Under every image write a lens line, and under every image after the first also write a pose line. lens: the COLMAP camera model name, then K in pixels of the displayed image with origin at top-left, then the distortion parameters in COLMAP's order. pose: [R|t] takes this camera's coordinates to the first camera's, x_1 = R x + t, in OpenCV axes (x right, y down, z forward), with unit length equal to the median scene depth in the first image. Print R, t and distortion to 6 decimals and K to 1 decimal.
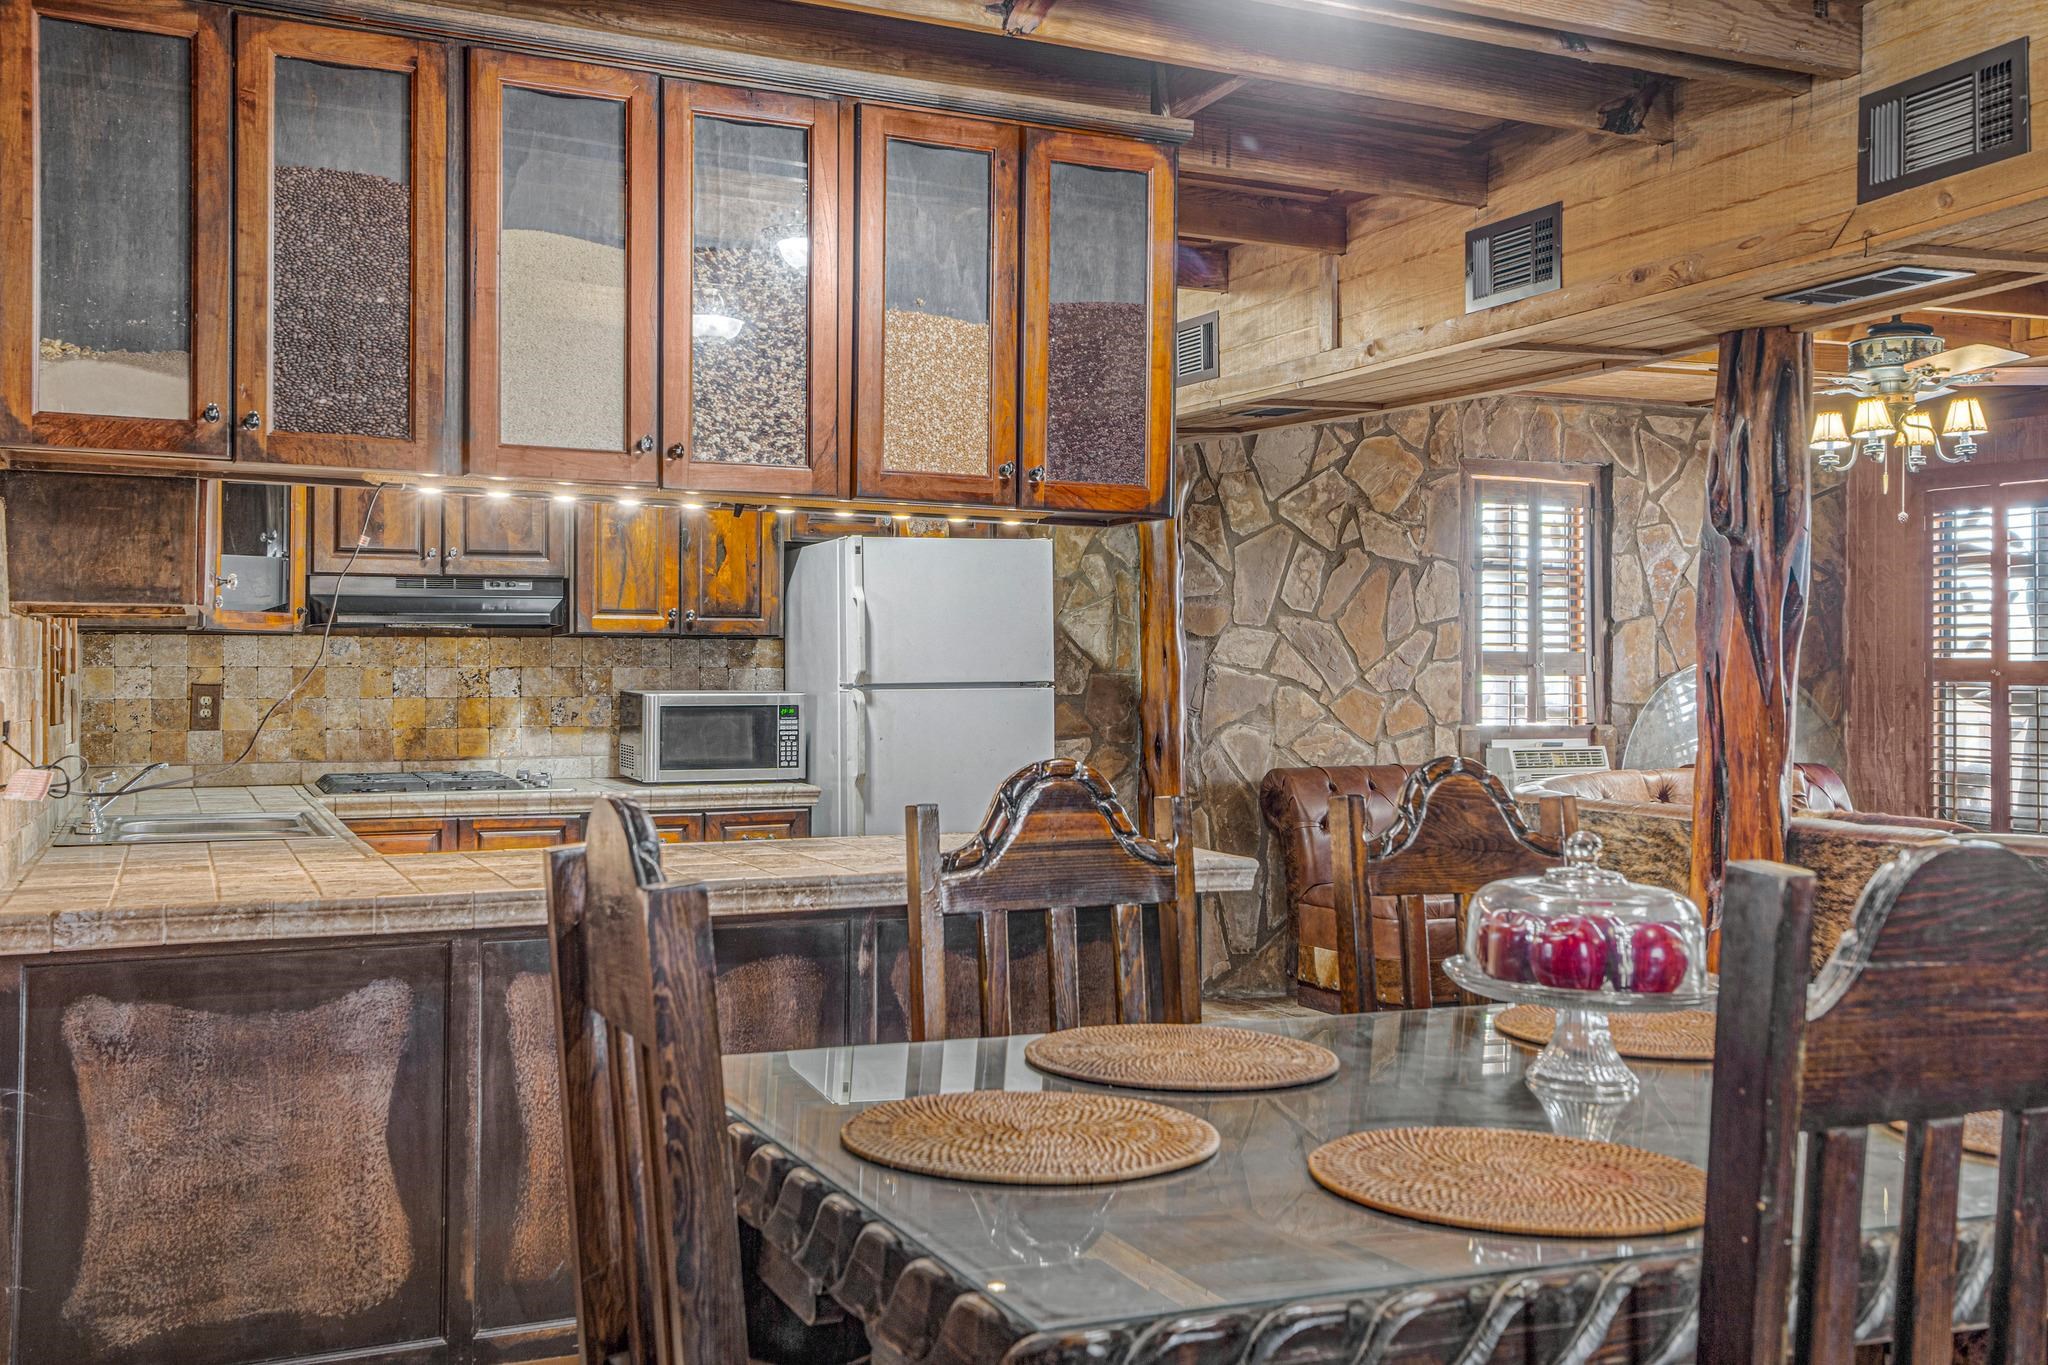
lens RADIAL K [[2009.7, 0, 1060.6], [0, 2009.7, 677.7], [0, 0, 1]] dist [0.120221, 0.000000]
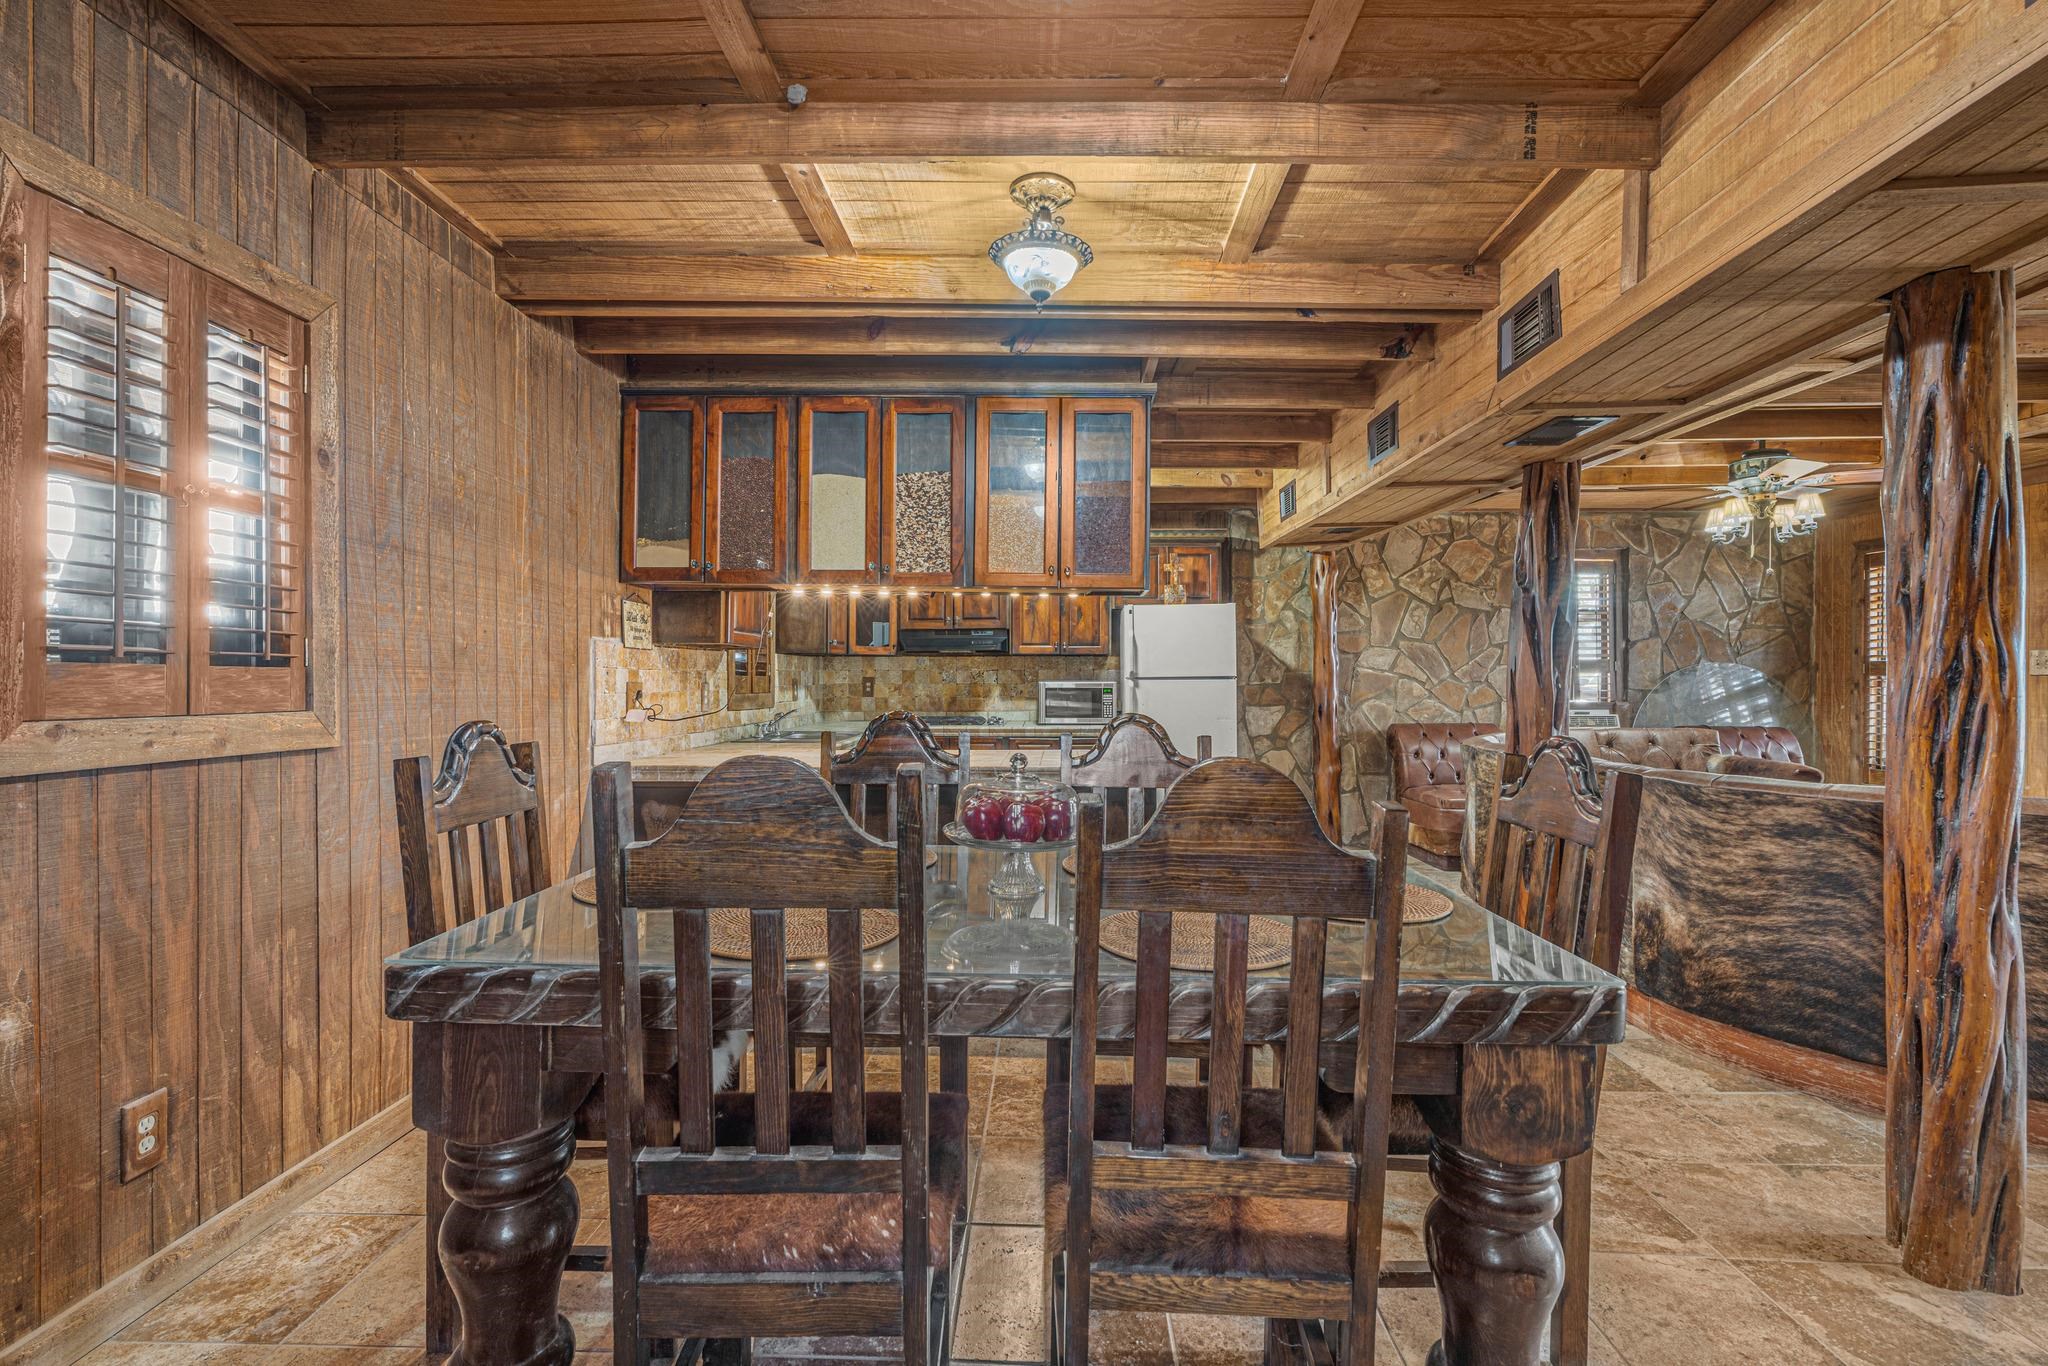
lens RADIAL K [[947.4, 0, 1018.0], [0, 947.4, 680.2], [0, 0, 1]] dist [-0.003475, 0.005559]
pose [[0.897223, 0.000553, -0.441578, 0.207336], [0.000929, 0.999995, 0.003142, 0.002650], [0.441577, -0.003229, 0.897217, 0.083454]]
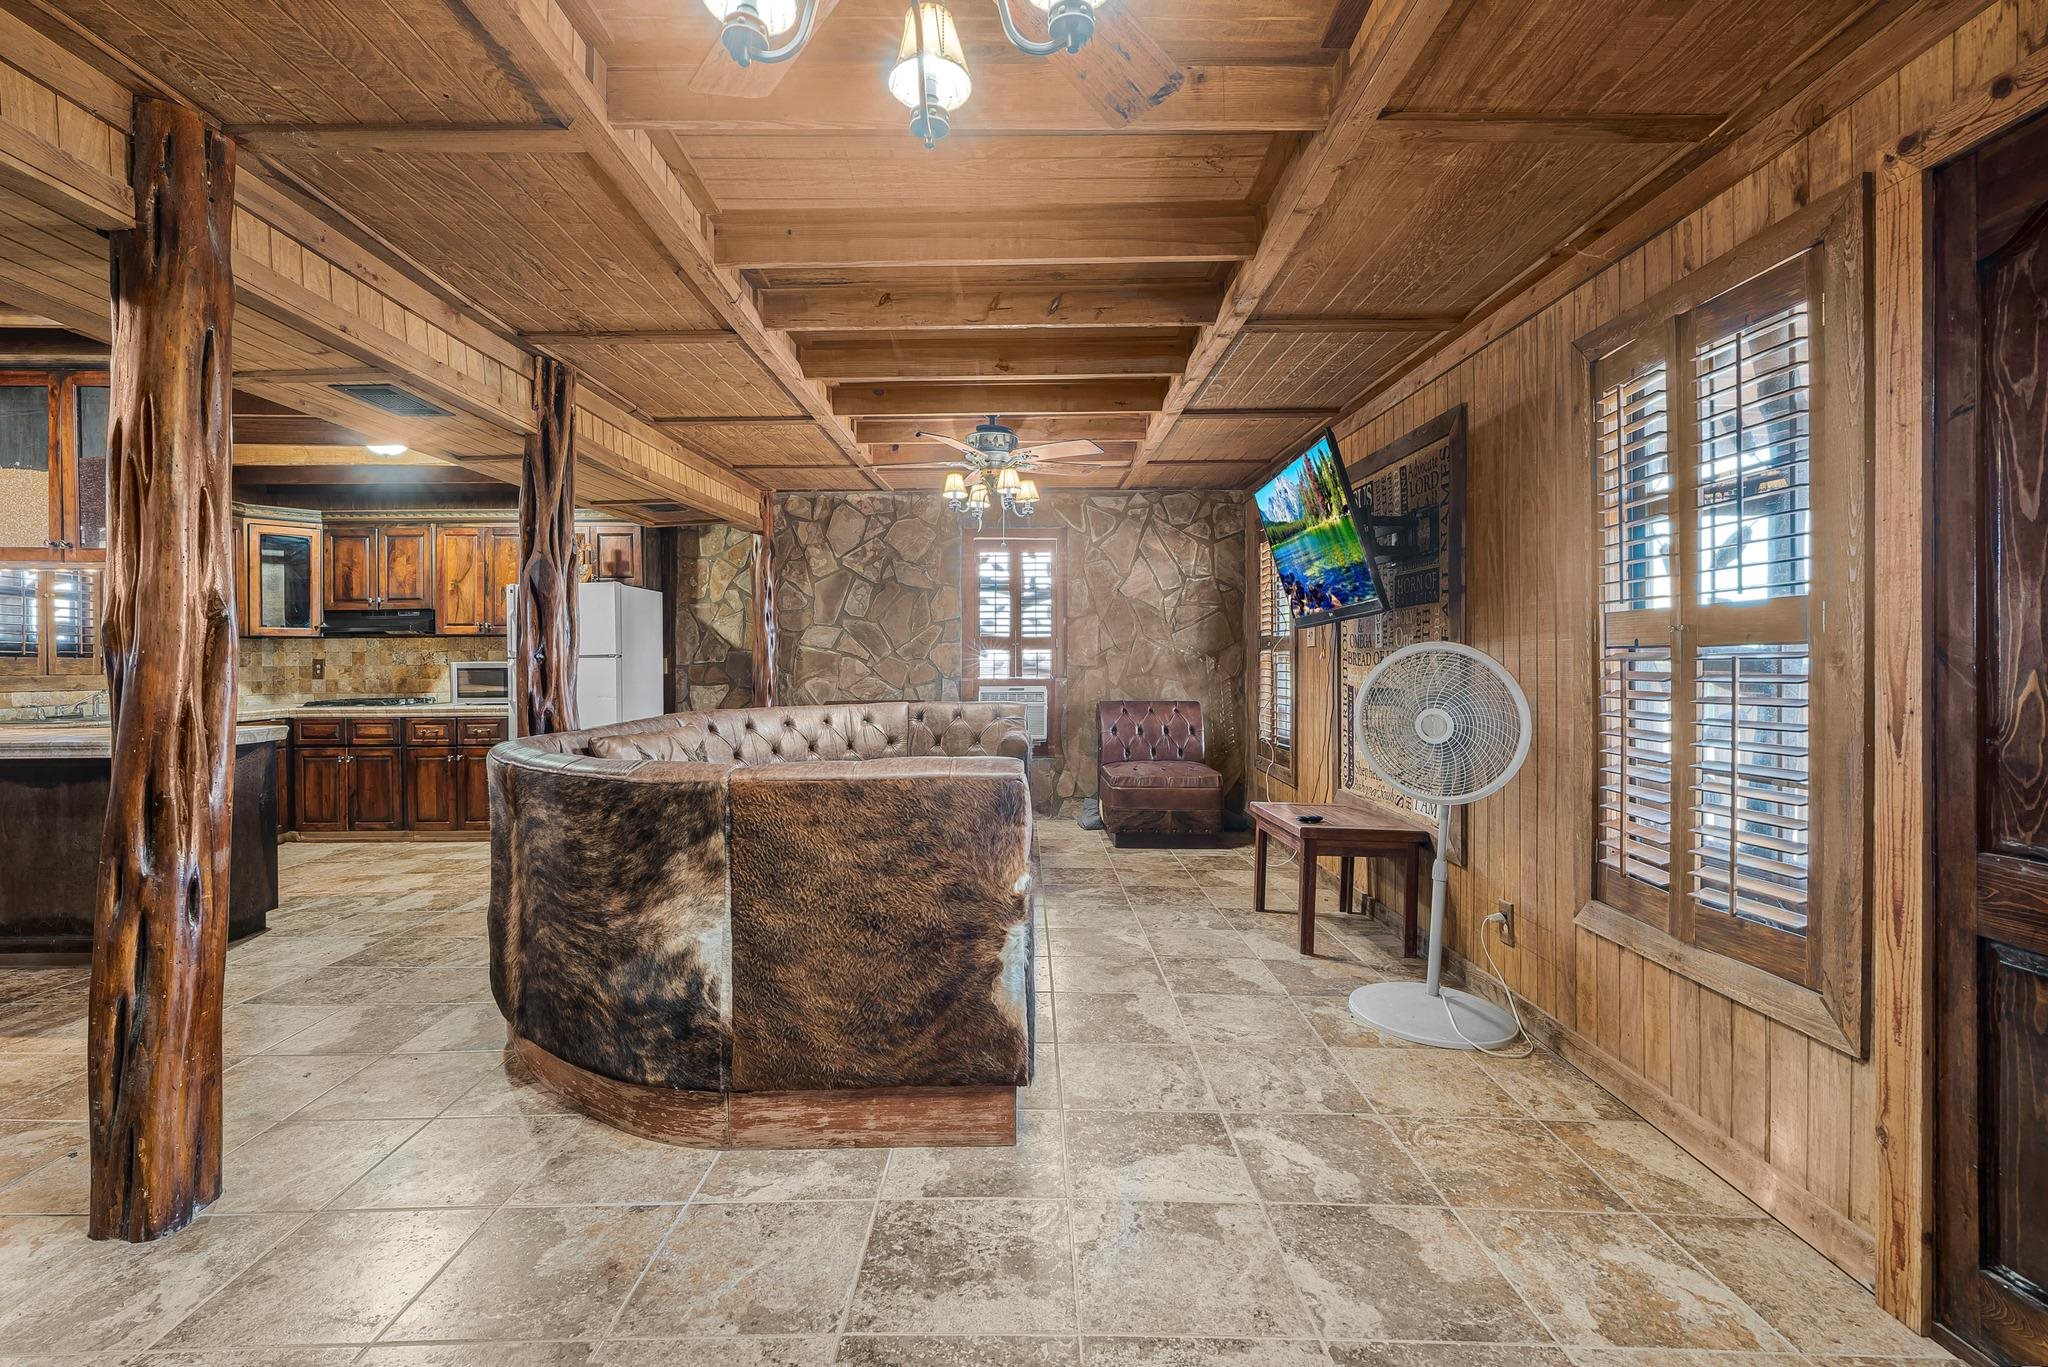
lens RADIAL K [[947.4, 0, 1032.1], [0, 947.4, 654.4], [0, 0, 1]] dist [-0.003475, 0.005559]
pose [[0.904914, -0.012368, -0.425414, 0.741203], [0.008172, 0.999898, -0.011685, 0.015292], [0.425515, 0.007098, 0.904923, 0.333604]]
